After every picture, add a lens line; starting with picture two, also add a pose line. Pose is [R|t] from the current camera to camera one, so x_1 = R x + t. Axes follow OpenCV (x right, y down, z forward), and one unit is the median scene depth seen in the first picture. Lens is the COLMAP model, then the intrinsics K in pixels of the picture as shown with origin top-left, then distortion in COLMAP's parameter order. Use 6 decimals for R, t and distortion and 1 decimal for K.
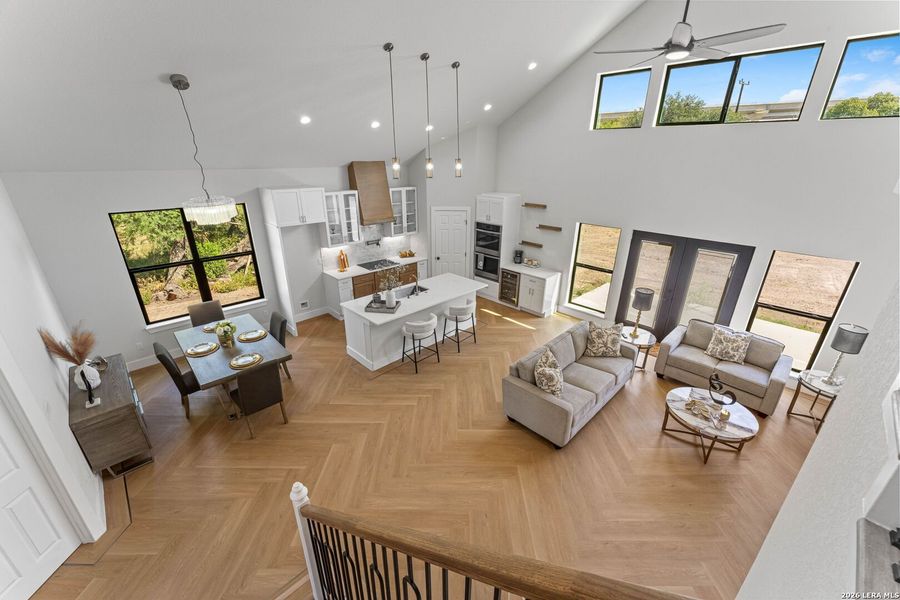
lens RADIAL K [[360.3, 0, 454.0], [0, 360.3, 303.4], [0, 0, 1]] dist [-0.002136, 0.001222]
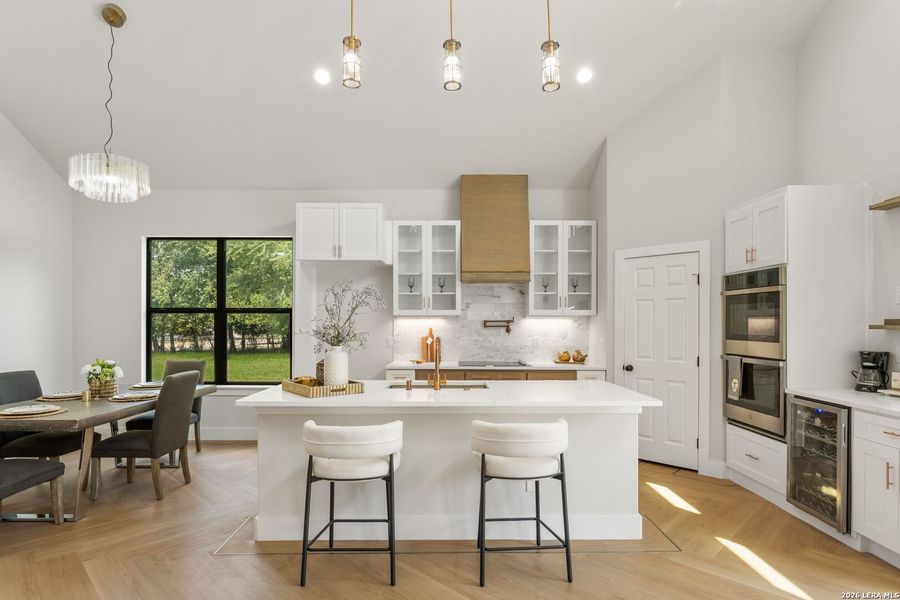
lens RADIAL K [[486.7, 0, 451.6], [0, 486.7, 324.6], [0, 0, 1]] dist [0.003005, 0.001525]
pose [[0.714731, -0.008824, -0.699344, 0.268953], [-0.258287, 0.925907, -0.275653, 0.051499], [0.649959, 0.377649, 0.659495, 0.604039]]
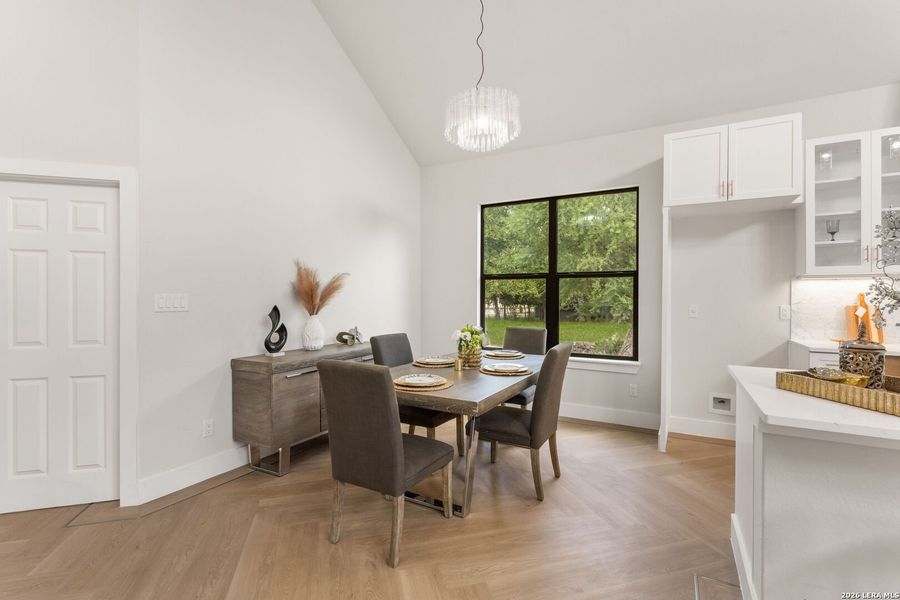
lens RADIAL K [[417.3, 0, 449.7], [0, 417.3, 296.6], [0, 0, 1]] dist [-0.002793, -0.001327]
pose [[0.281601, -0.008985, -0.959490, -0.020133], [-0.362473, 0.924867, -0.115044, 0.069787], [0.888433, 0.380186, 0.257186, 0.583323]]
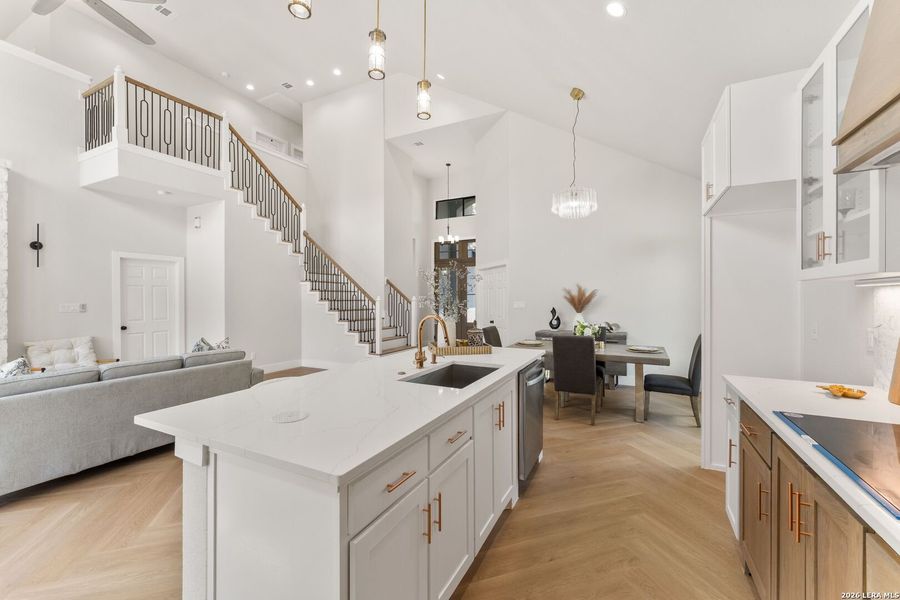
lens RADIAL K [[360.3, 0, 450.7], [0, 360.3, 302.6], [0, 0, 1]] dist [-0.002136, 0.001222]
pose [[-0.949383, -0.004186, -0.314092, -0.015834], [-0.126626, 0.920168, 0.370481, -0.219232], [0.287467, 0.391500, -0.874123, 1.250774]]
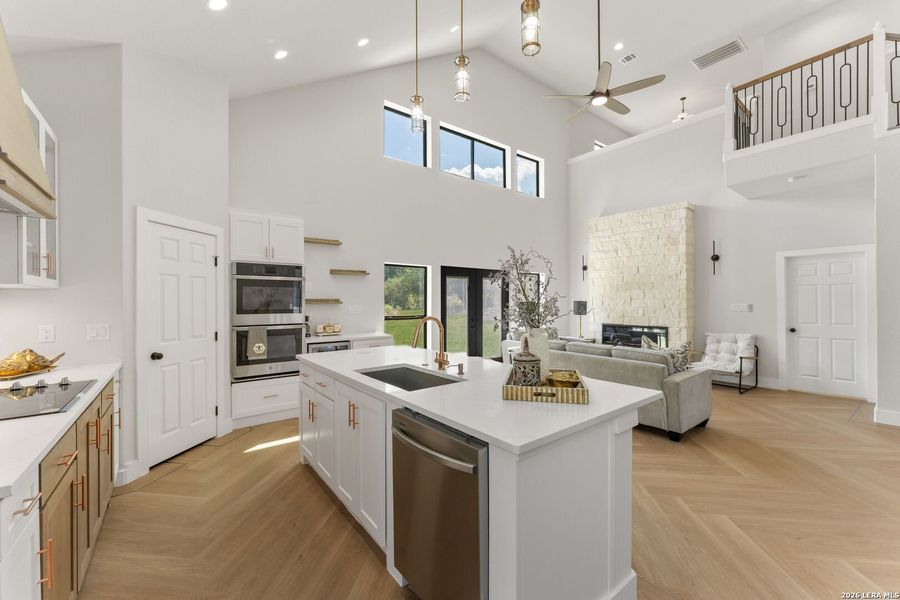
lens RADIAL K [[360.3, 0, 452.5], [0, 360.3, 297.6], [0, 0, 1]] dist [-0.002136, 0.001222]
pose [[0.121767, -0.003598, 0.992552, -0.457352], [0.379968, 0.923987, -0.043266, -0.068977], [-0.916950, 0.382407, 0.113878, 0.875949]]
